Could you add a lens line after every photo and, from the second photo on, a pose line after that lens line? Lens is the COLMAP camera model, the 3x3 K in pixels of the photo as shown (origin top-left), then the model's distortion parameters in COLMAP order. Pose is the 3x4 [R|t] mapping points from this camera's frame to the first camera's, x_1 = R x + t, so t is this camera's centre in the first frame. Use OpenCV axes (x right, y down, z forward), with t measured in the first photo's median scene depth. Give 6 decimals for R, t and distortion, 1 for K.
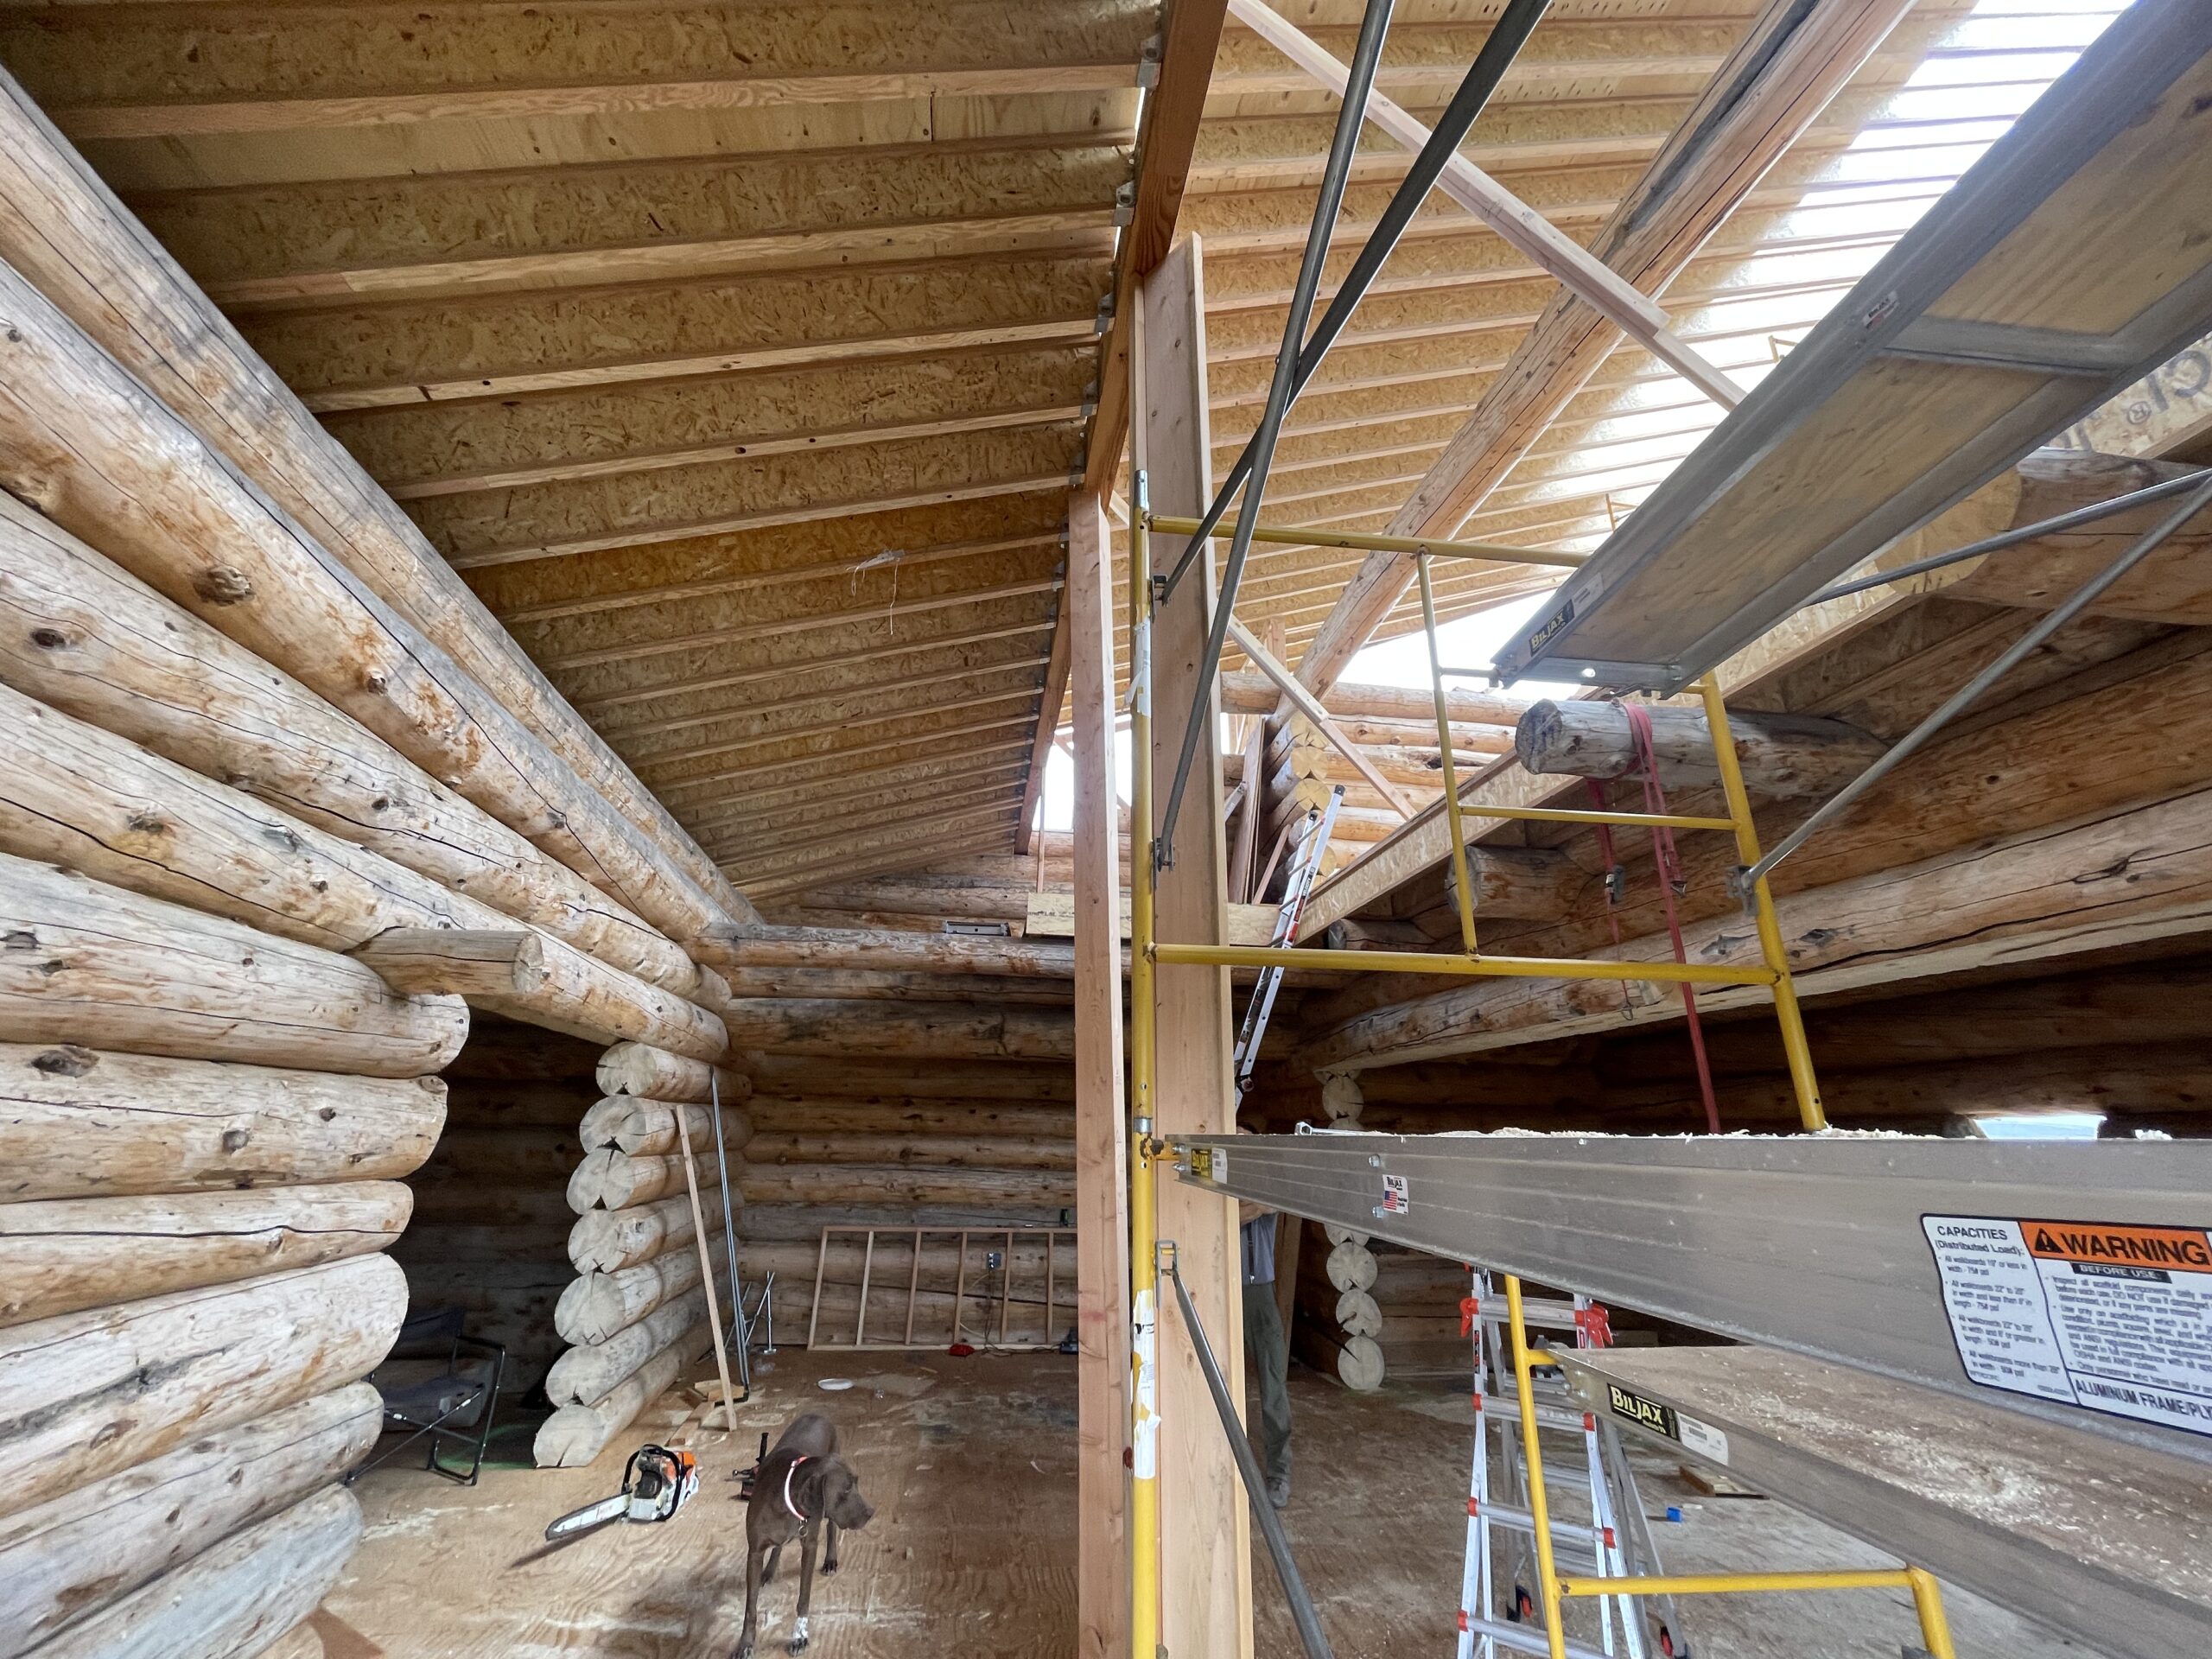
lens RADIAL K [[891.3, 0, 1103.2], [0, 891.3, 825.3], [0, 0, 1]] dist [-0.001908, 0.000056]
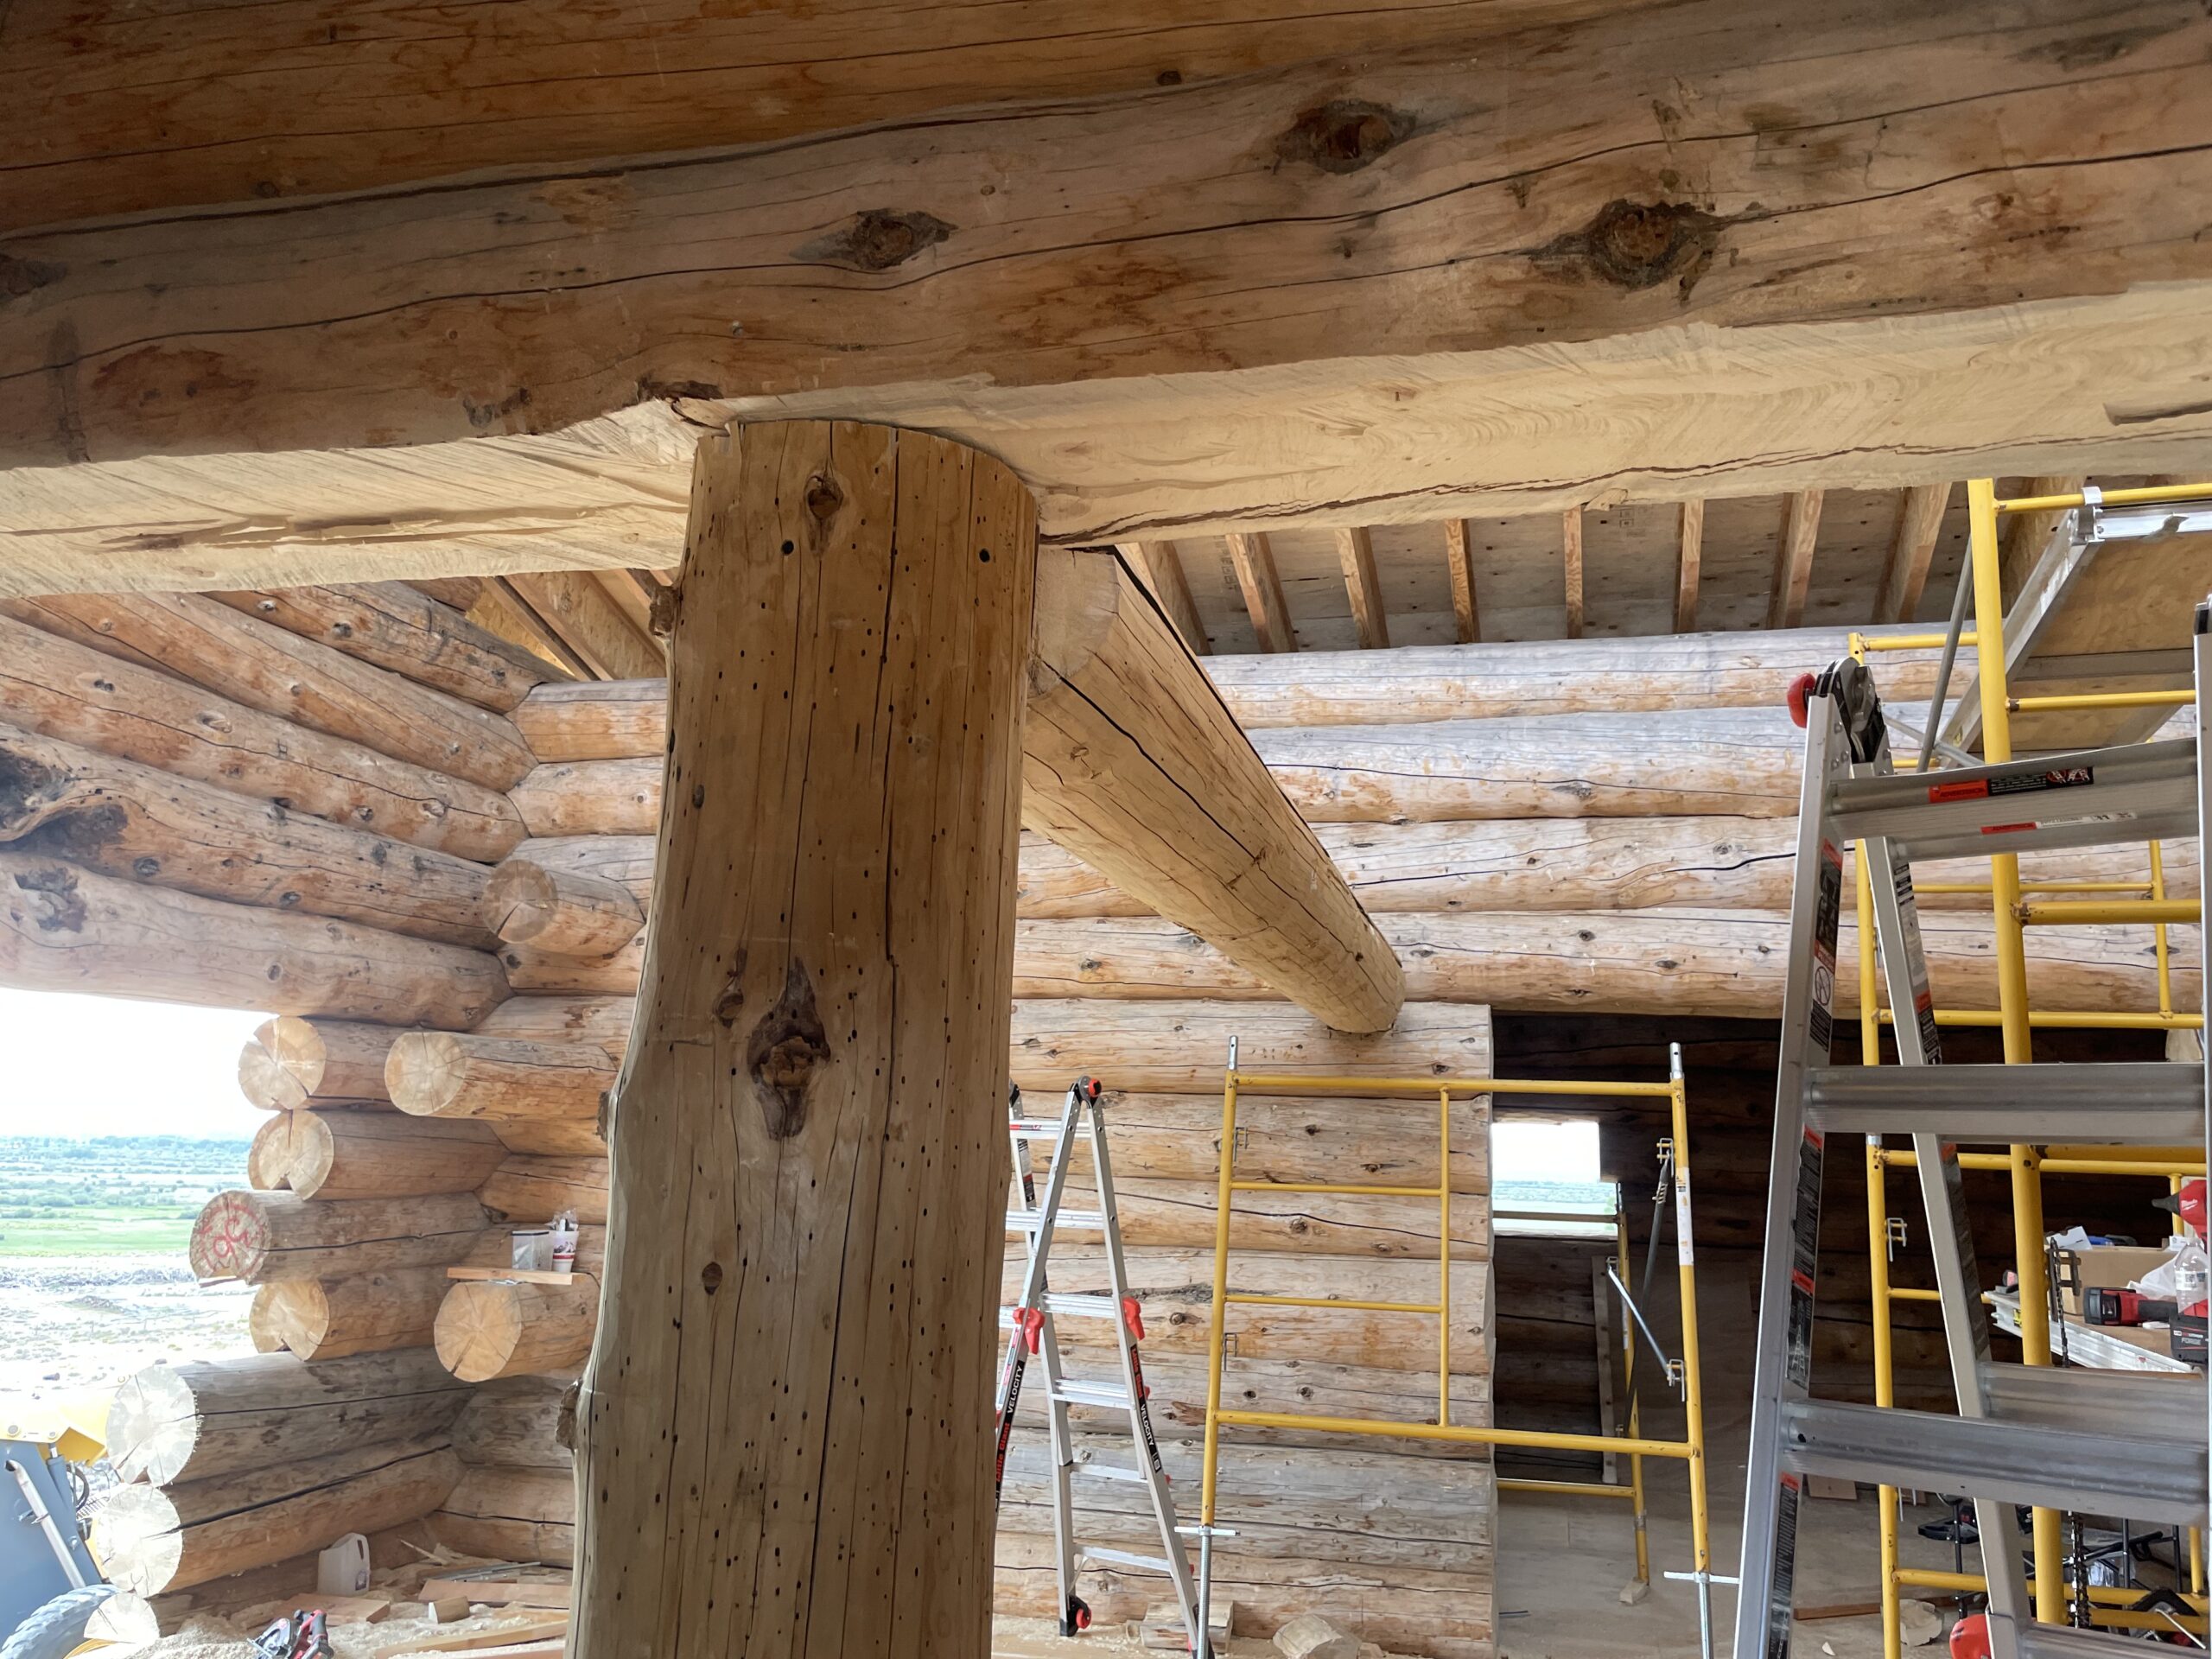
lens RADIAL K [[1680.1, 0, 1109.4], [0, 1680.1, 804.9], [0, 0, 1]] dist [0.087489, -0.123402]
pose [[-0.395011, -0.212656, -0.893725, 1.299489], [0.267940, 0.903874, -0.333496, 0.562084], [0.878735, -0.371199, -0.300061, 1.465744]]
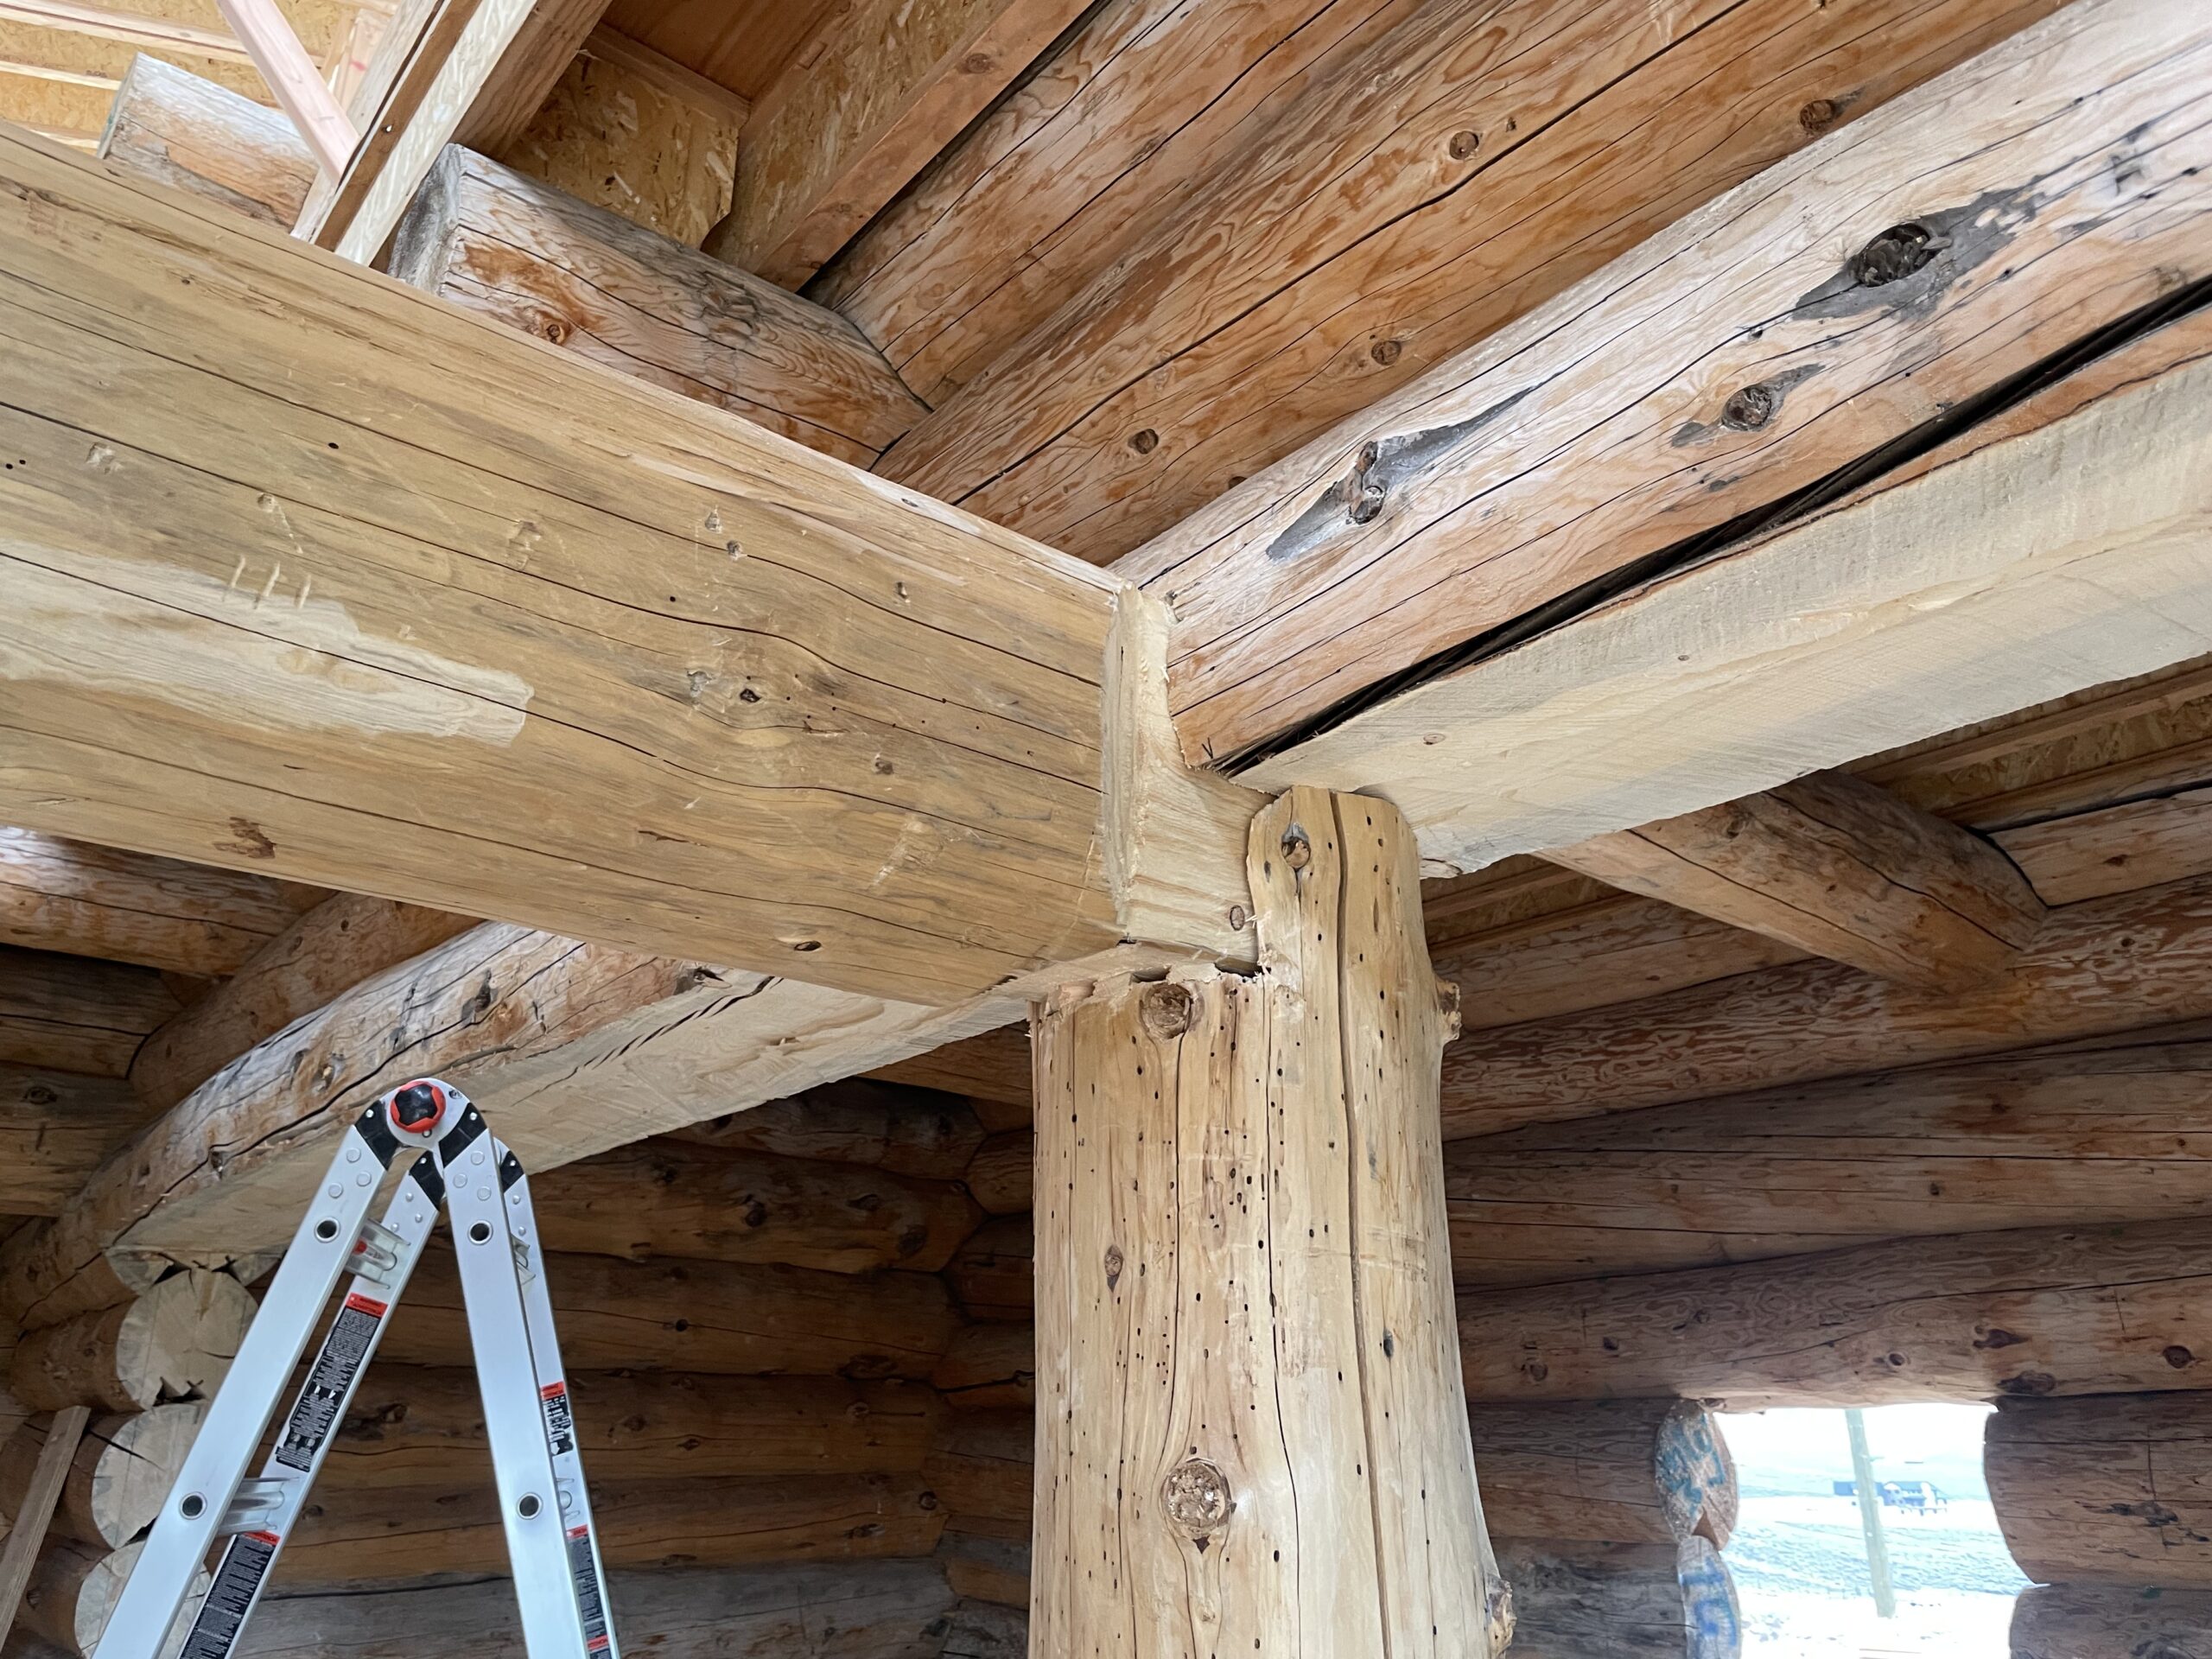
lens RADIAL K [[1693.9, 0, 1094.0], [0, 1693.9, 828.9], [0, 0, 1]] dist [0.077349, -0.111019]
pose [[0.860741, 0.168567, 0.480324, 0.533170], [-0.162072, 0.985227, -0.055326, 0.269930], [-0.482554, -0.030226, 0.875345, 0.784613]]
